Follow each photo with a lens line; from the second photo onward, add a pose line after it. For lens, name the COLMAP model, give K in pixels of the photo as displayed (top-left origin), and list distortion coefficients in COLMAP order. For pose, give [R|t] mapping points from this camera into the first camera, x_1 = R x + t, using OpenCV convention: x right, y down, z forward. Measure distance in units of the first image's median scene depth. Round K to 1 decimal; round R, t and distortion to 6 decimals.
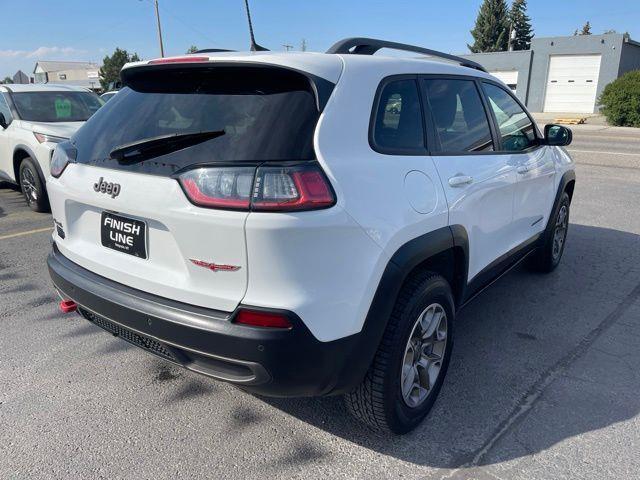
lens RADIAL K [[480.7, 0, 317.7], [0, 480.7, 242.1], [0, 0, 1]] dist [0.069588, -0.102429]
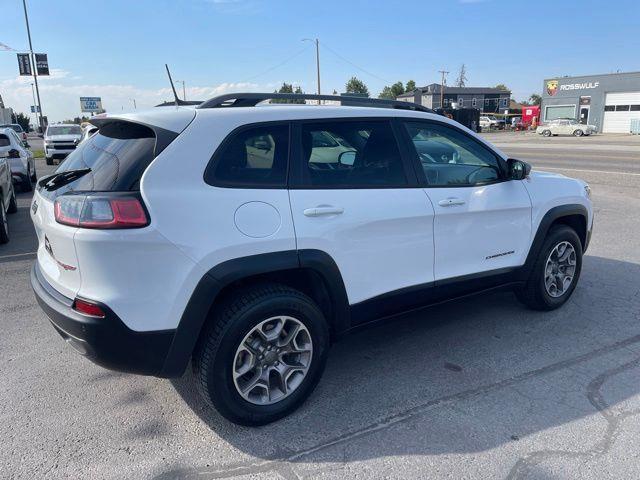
lens RADIAL K [[479.2, 0, 320.0], [0, 479.2, 240.0], [0, 0, 1]] dist [0.070573, -0.097991]
pose [[0.952663, 0.052550, -0.299454, 0.755292], [-0.068608, 0.996701, -0.043358, -0.012615], [0.296187, 0.061850, 0.953125, -0.093828]]
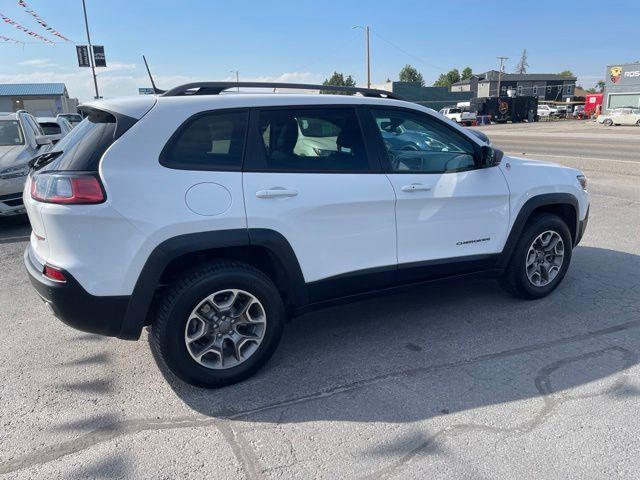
lens RADIAL K [[478.4, 0, 319.2], [0, 478.4, 244.3], [0, 0, 1]] dist [0.071849, -0.097585]
pose [[0.915009, 0.085678, -0.394230, 1.056967], [-0.095786, 0.995384, -0.005993, -0.003755], [0.391897, 0.043246, 0.918992, -0.076761]]
